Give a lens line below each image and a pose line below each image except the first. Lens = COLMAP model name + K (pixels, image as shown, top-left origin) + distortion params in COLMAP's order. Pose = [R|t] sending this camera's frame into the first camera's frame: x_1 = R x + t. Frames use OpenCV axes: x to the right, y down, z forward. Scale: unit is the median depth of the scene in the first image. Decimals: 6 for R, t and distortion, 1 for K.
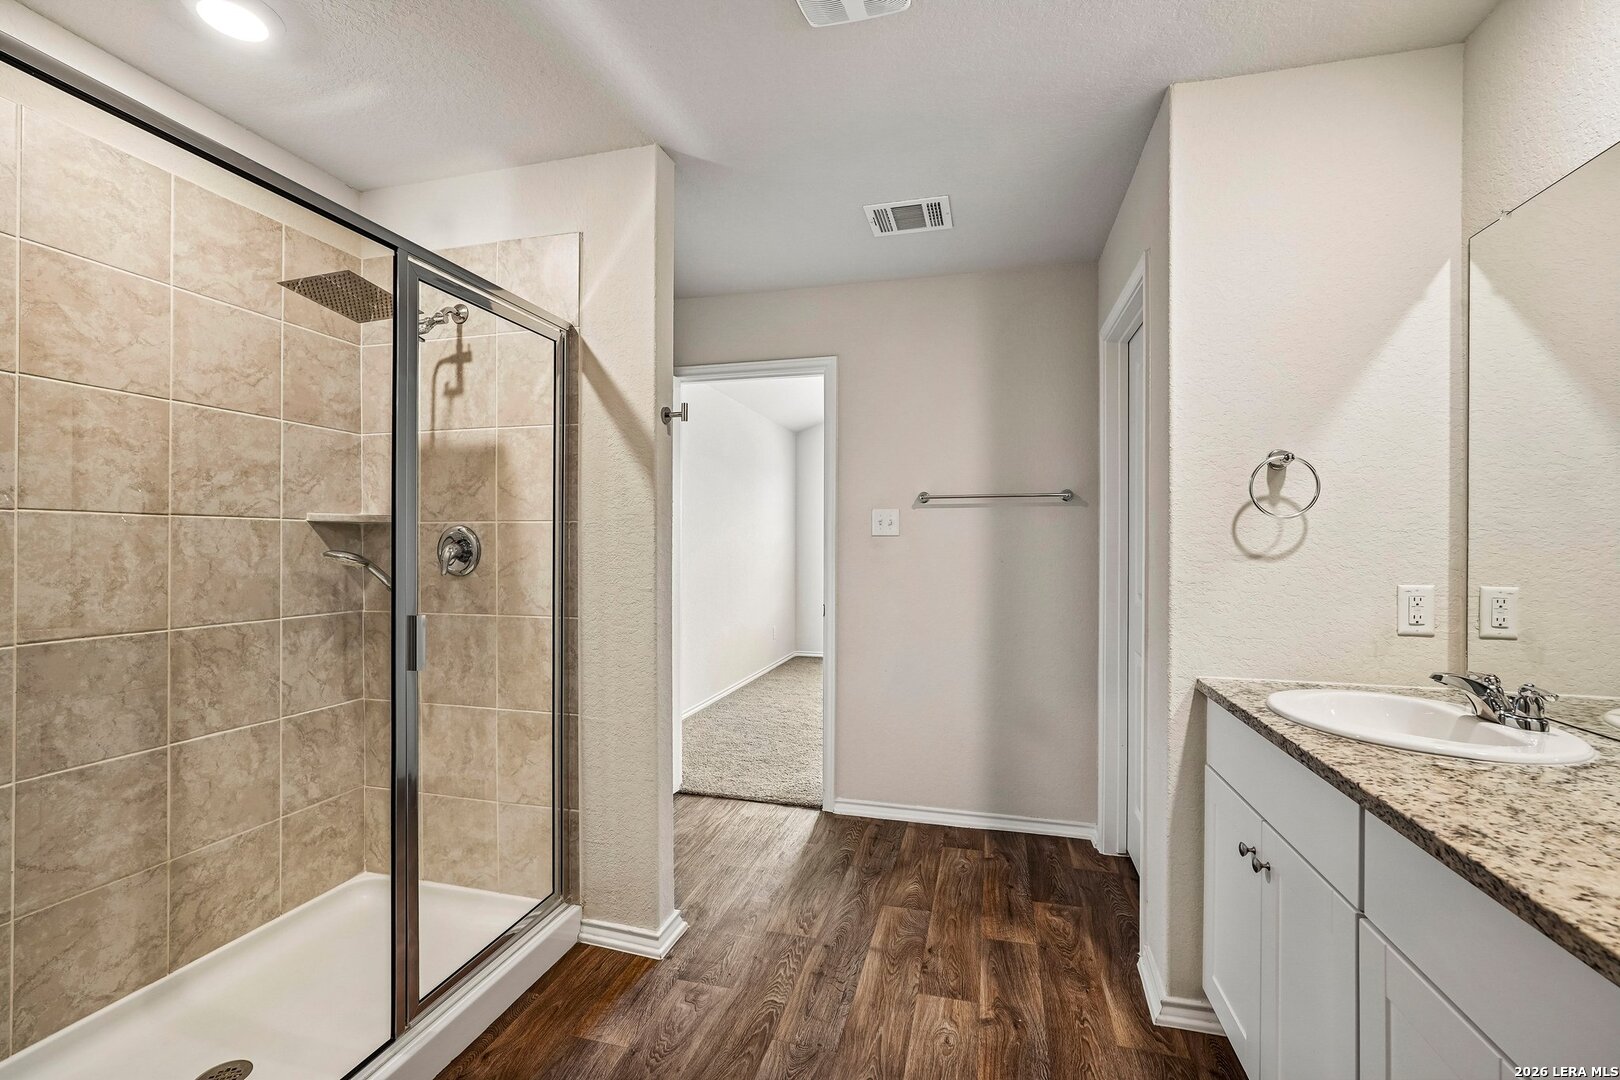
lens RADIAL K [[716.5, 0, 800.6], [0, 716.5, 537.7], [0, 0, 1]] dist [-0.011133, 0.006638]
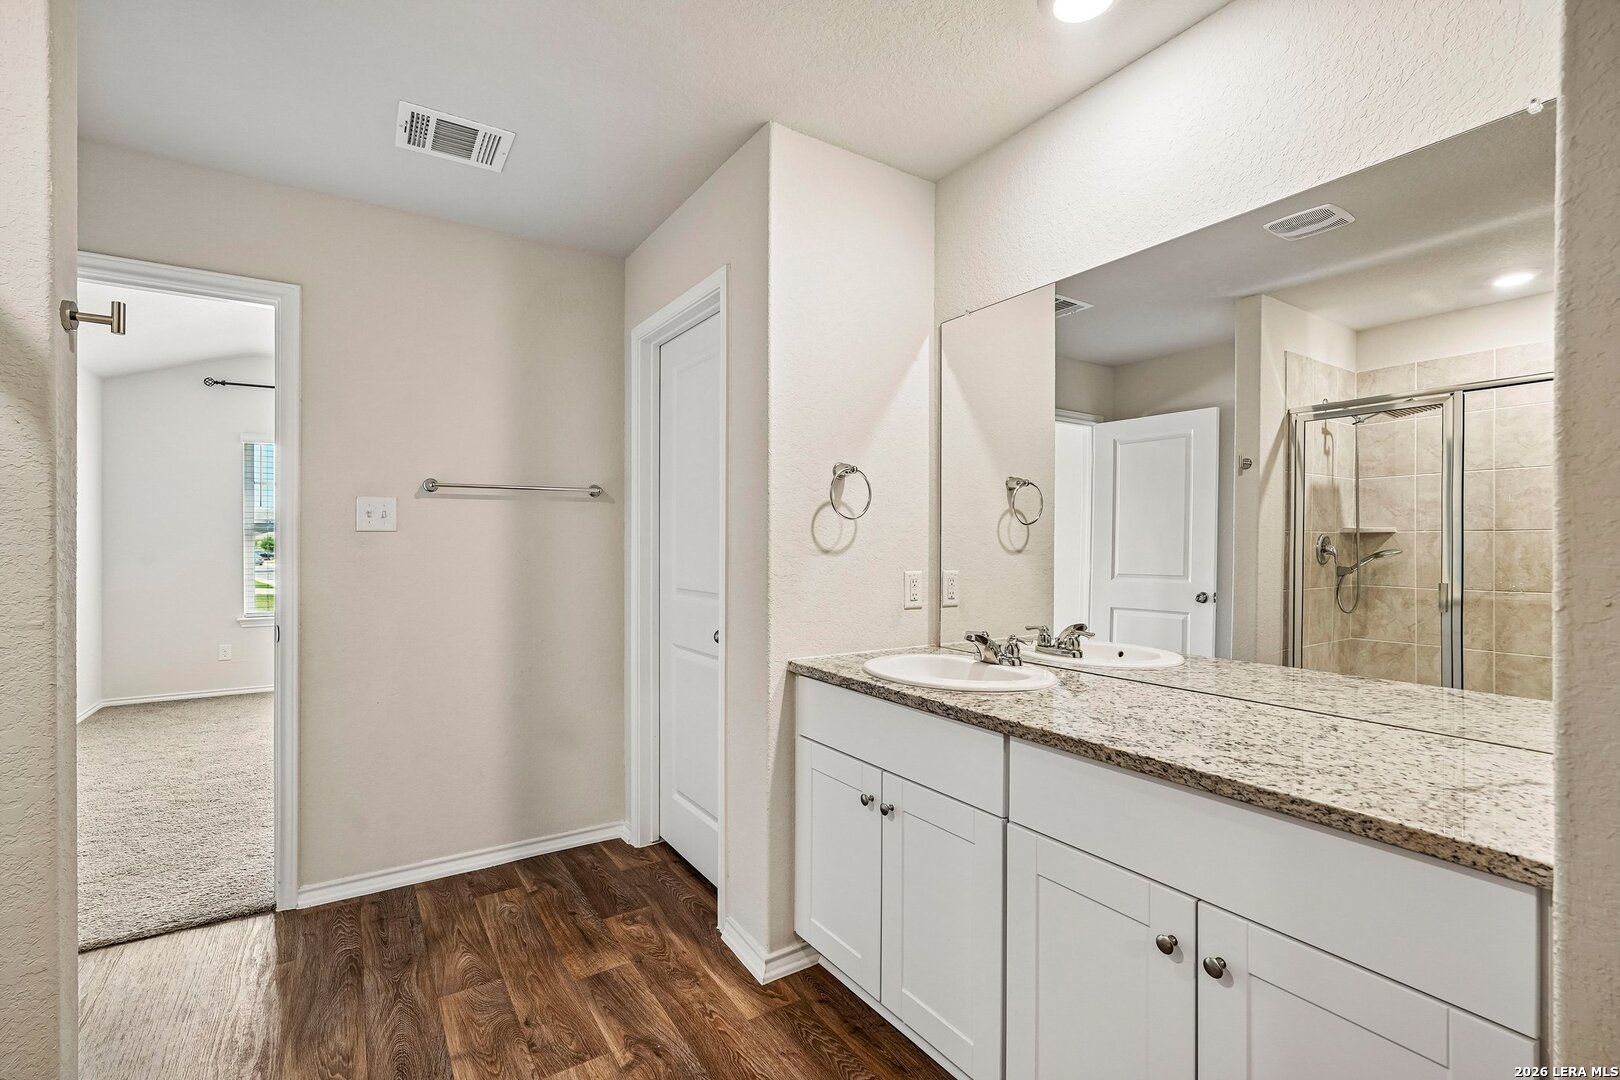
lens RADIAL K [[716.5, 0, 810.4], [0, 716.5, 538.4], [0, 0, 1]] dist [-0.011133, 0.006638]
pose [[0.670532, 0.000769, 0.741880, -0.223334], [-0.004835, 0.999983, 0.003333, 0.000643], [-0.741865, -0.005822, 0.670524, 0.192244]]
